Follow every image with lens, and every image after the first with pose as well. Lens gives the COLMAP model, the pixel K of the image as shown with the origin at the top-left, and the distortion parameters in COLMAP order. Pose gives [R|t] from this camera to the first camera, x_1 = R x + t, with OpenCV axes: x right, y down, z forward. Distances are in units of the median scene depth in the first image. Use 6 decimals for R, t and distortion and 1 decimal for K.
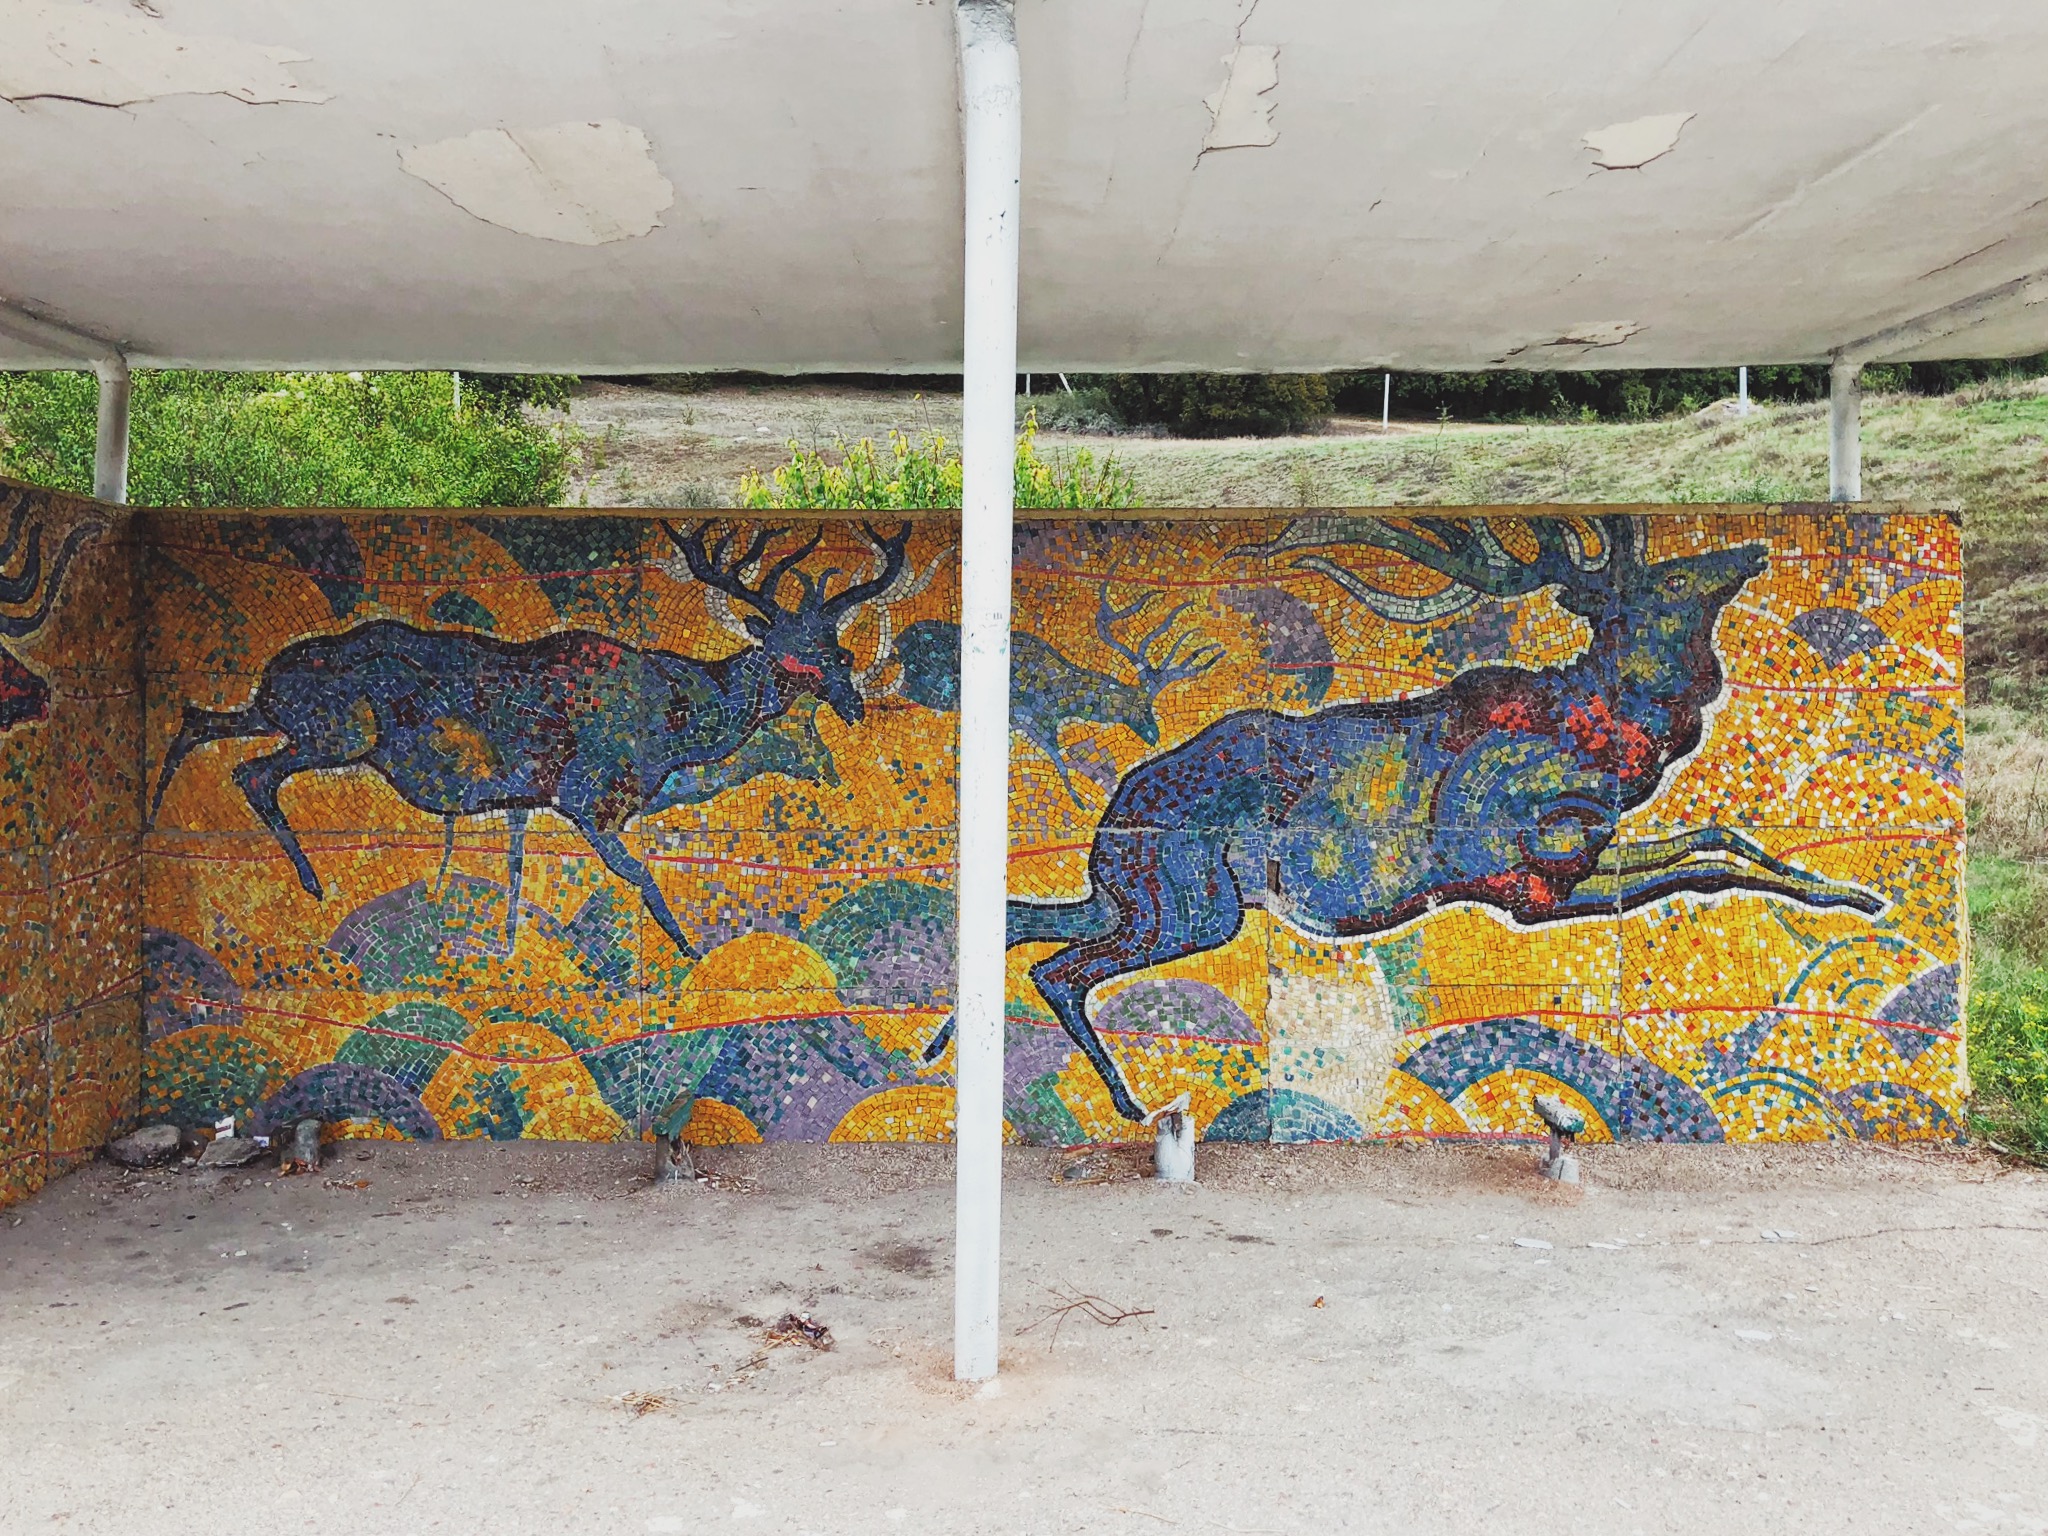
lens RADIAL K [[1743.9, 0, 1053.9], [0, 1743.9, 703.9], [0, 0, 1]] dist [0.081663, -0.109153]
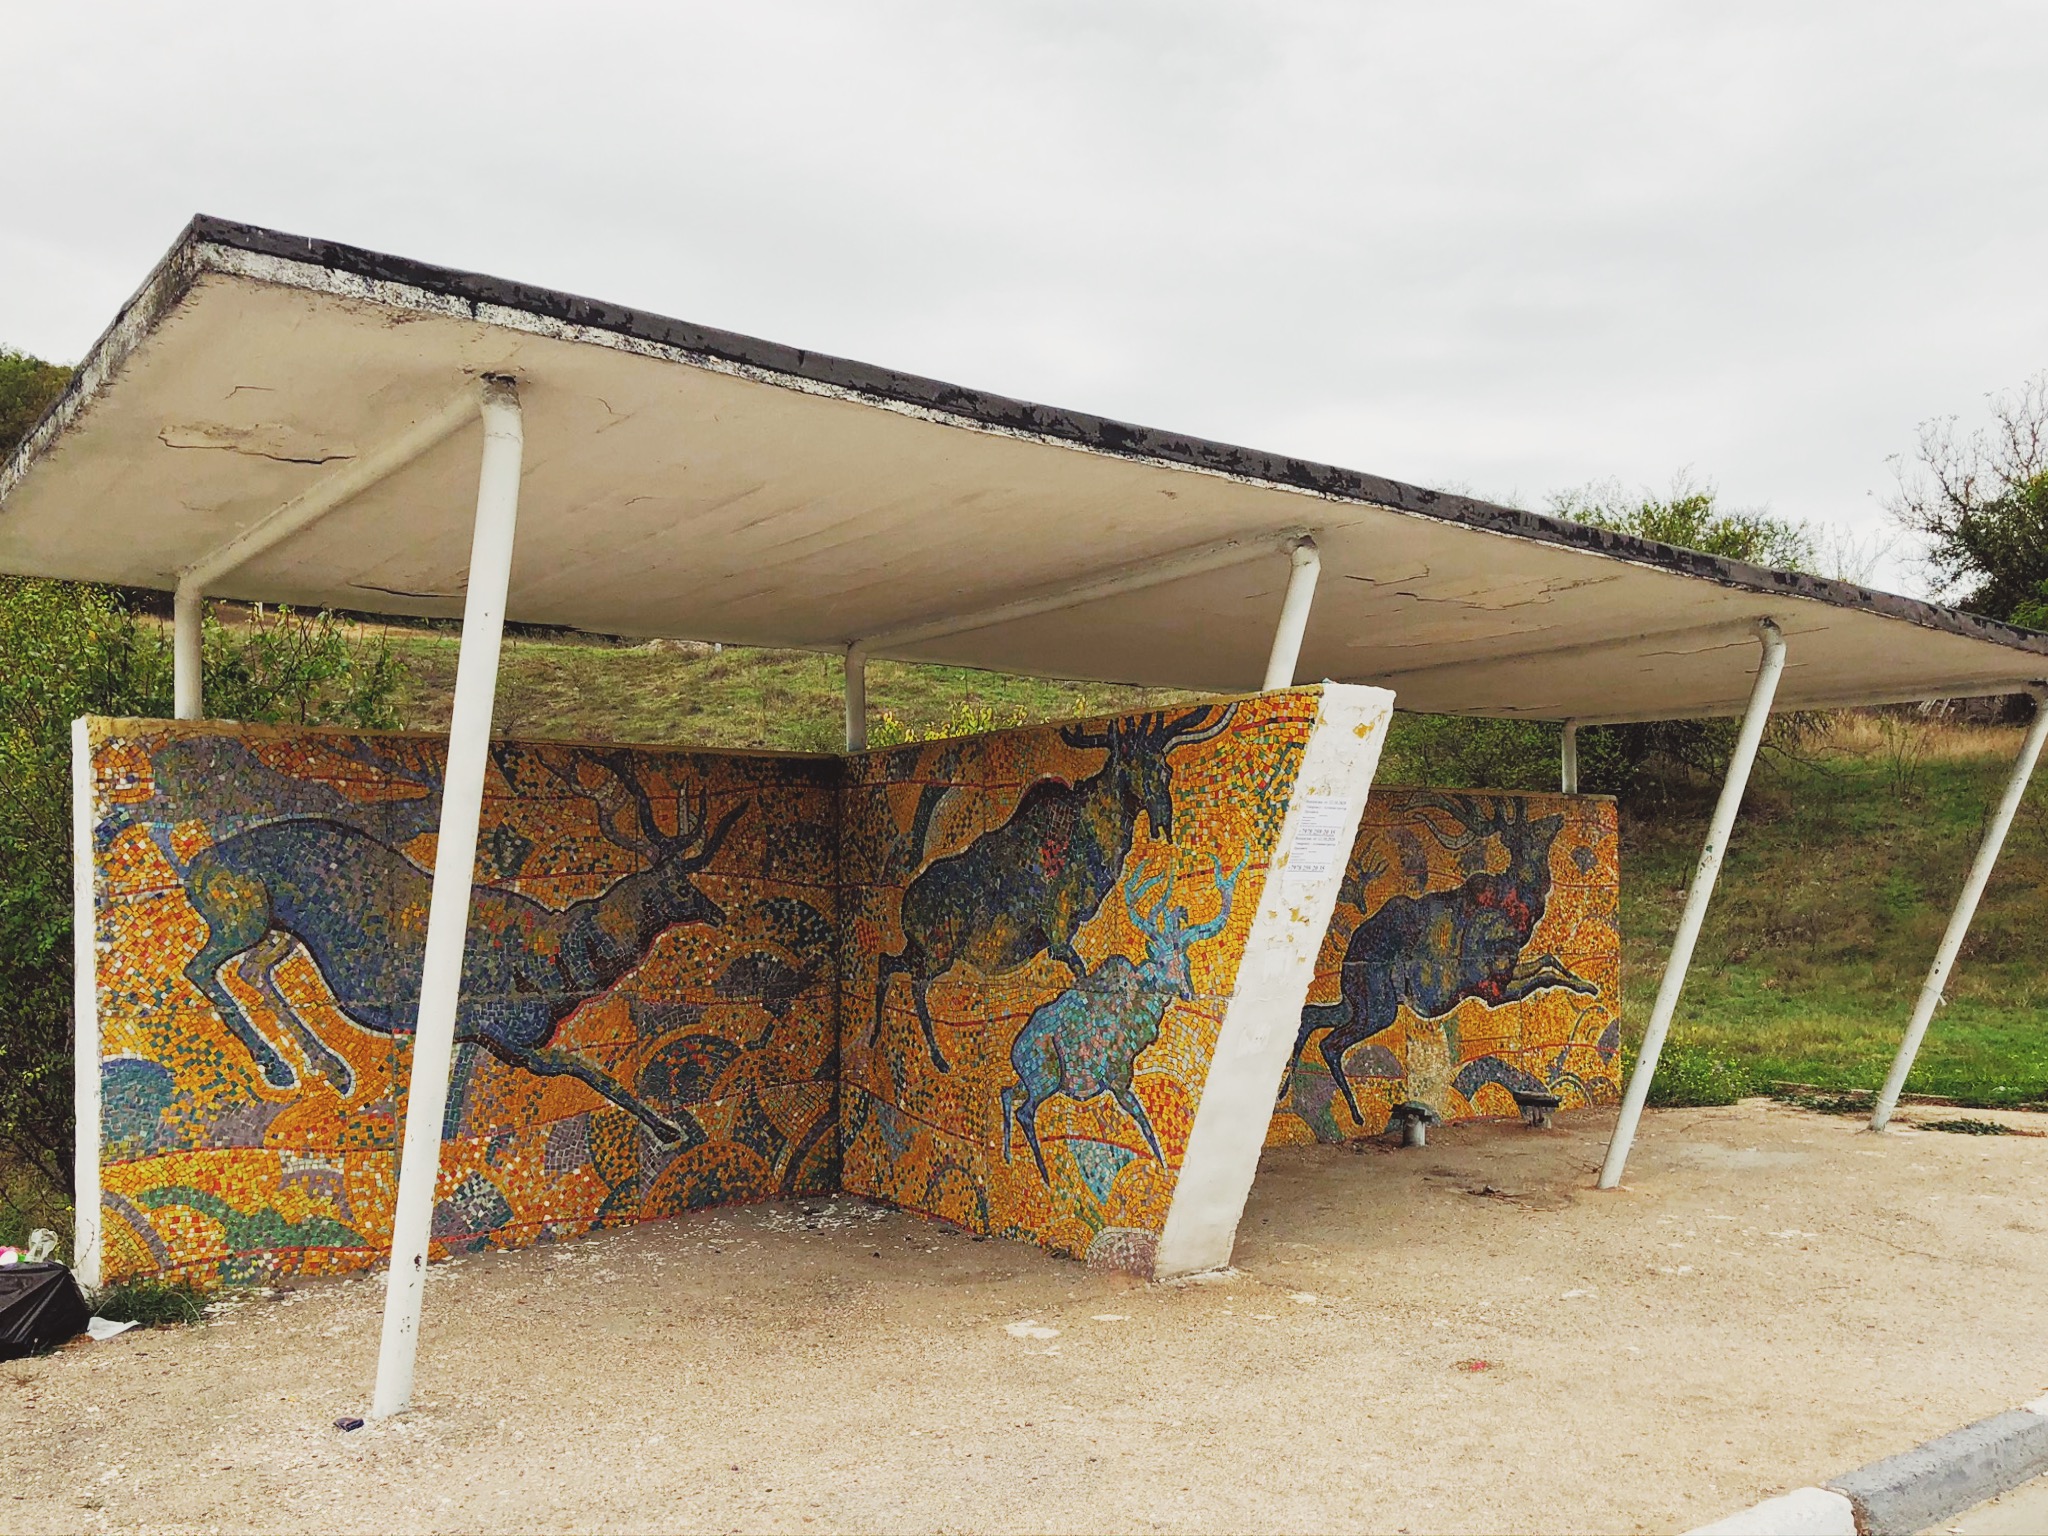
lens RADIAL K [[1743.9, 0, 1059.2], [0, 1743.9, 883.1], [0, 0, 1]] dist [0.081663, -0.109153]
pose [[0.781406, 0.006205, 0.623992, -1.309189], [0.002417, 0.999913, -0.012969, 0.013037], [-0.624018, 0.011642, 0.781323, -0.212946]]
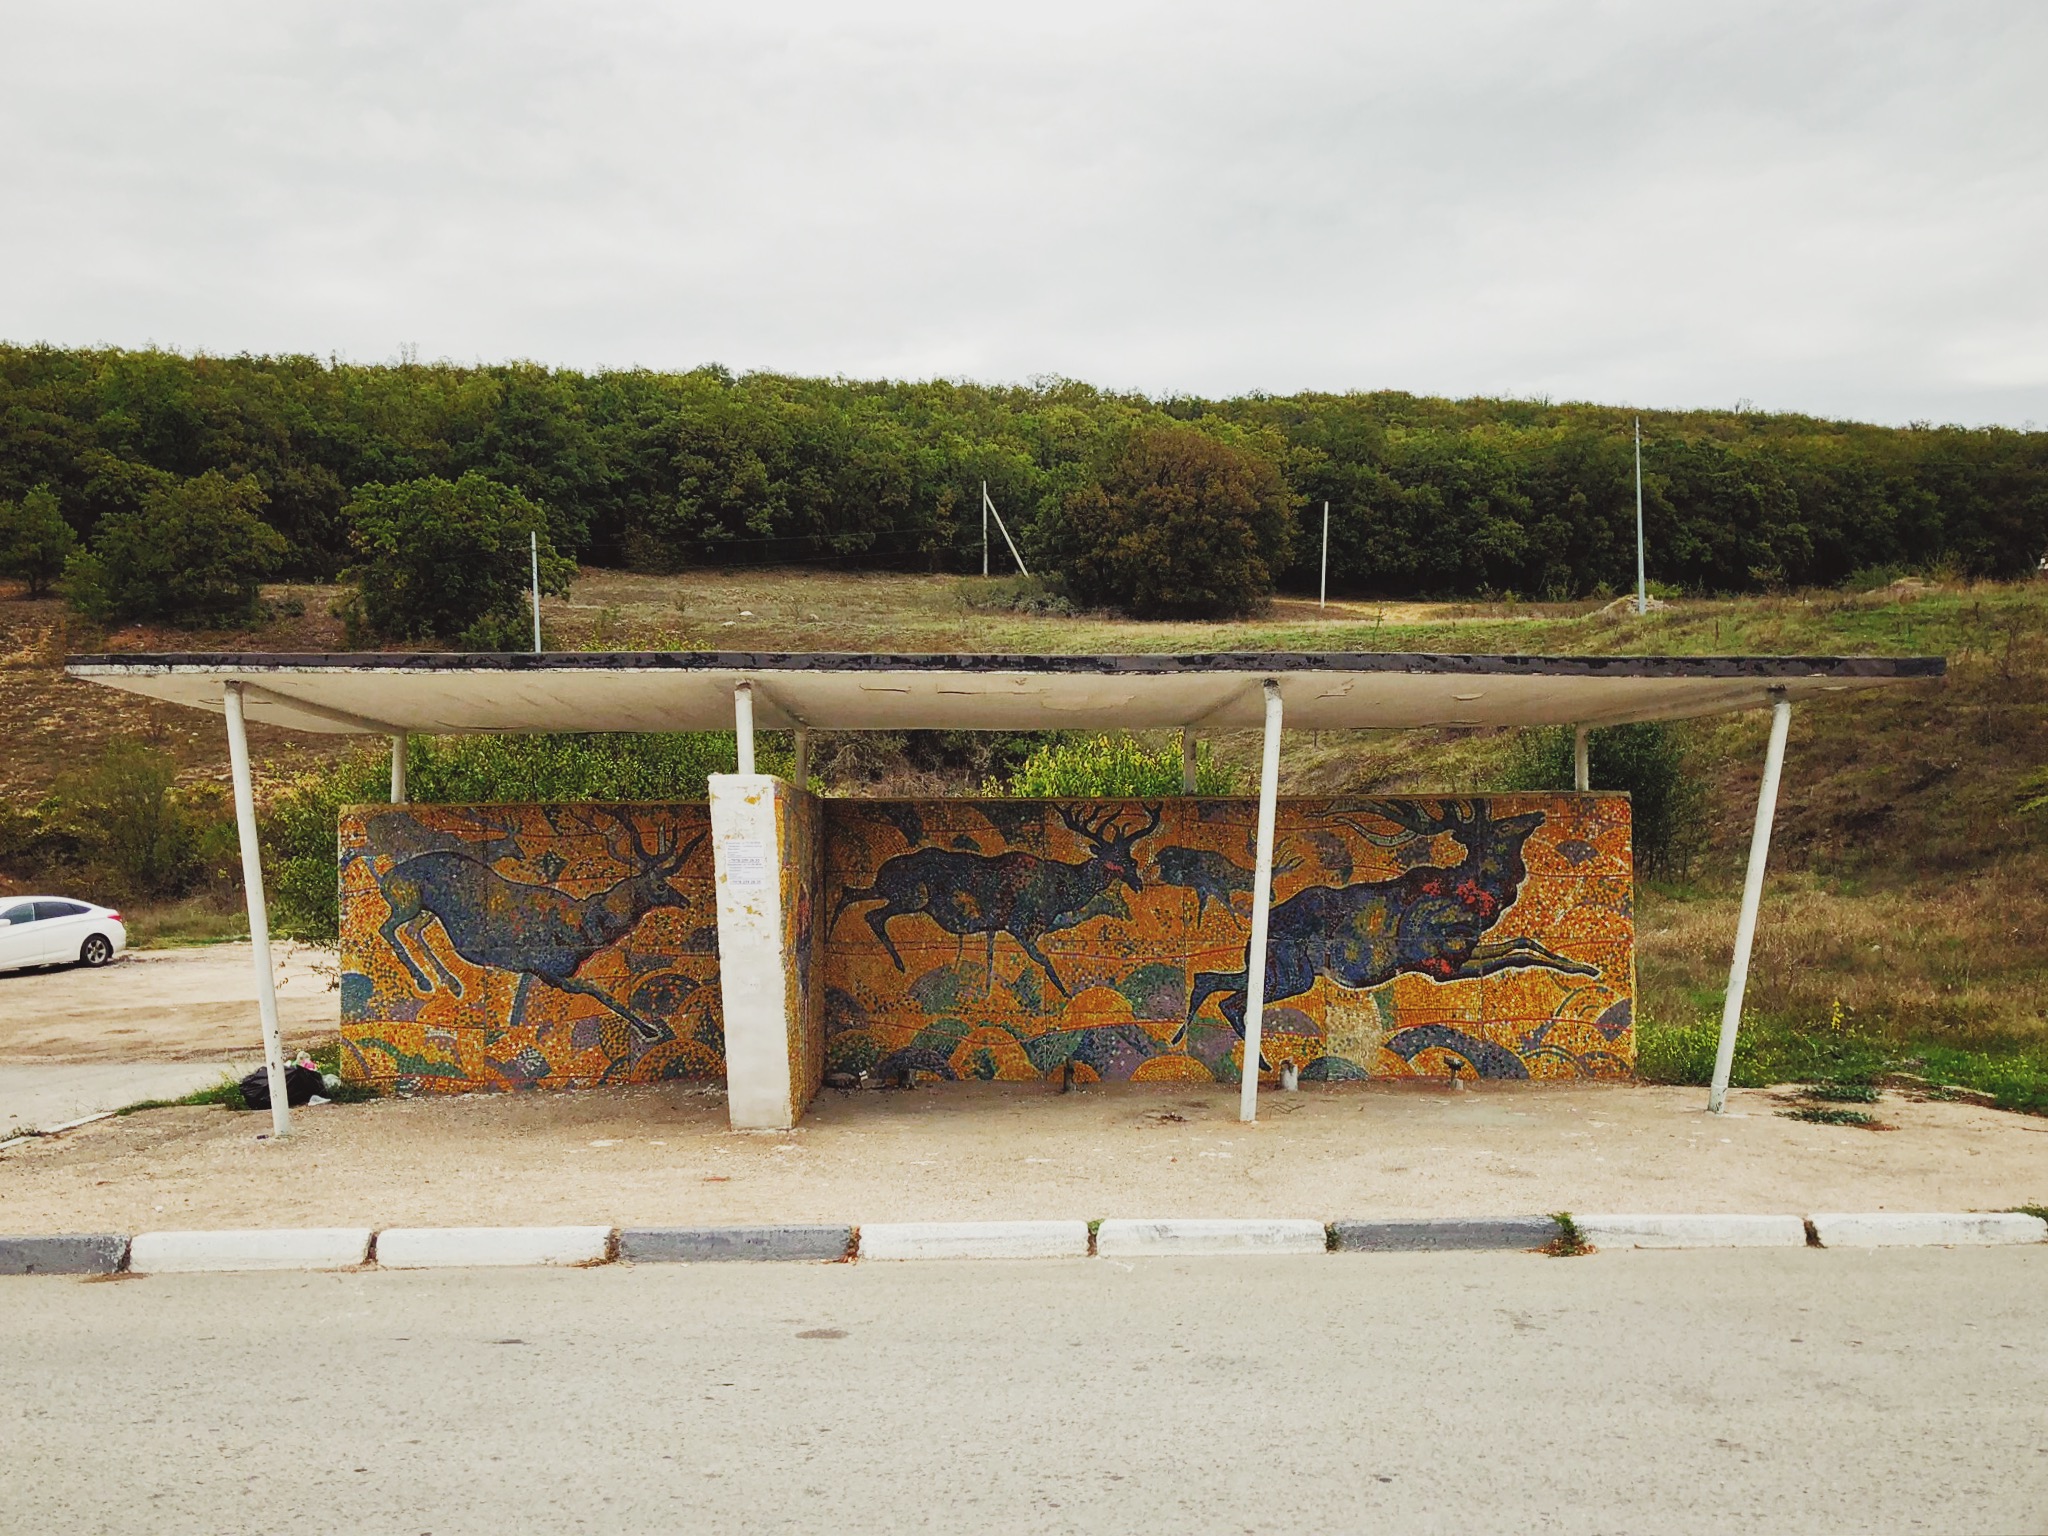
lens RADIAL K [[1743.9, 0, 1032.6], [0, 1743.9, 793.0], [0, 0, 1]] dist [0.081663, -0.109153]
pose [[0.999710, -0.003473, 0.023834, -0.301054], [0.004459, 0.999131, -0.041436, -0.024229], [-0.023669, 0.041531, 0.998857, -1.221961]]
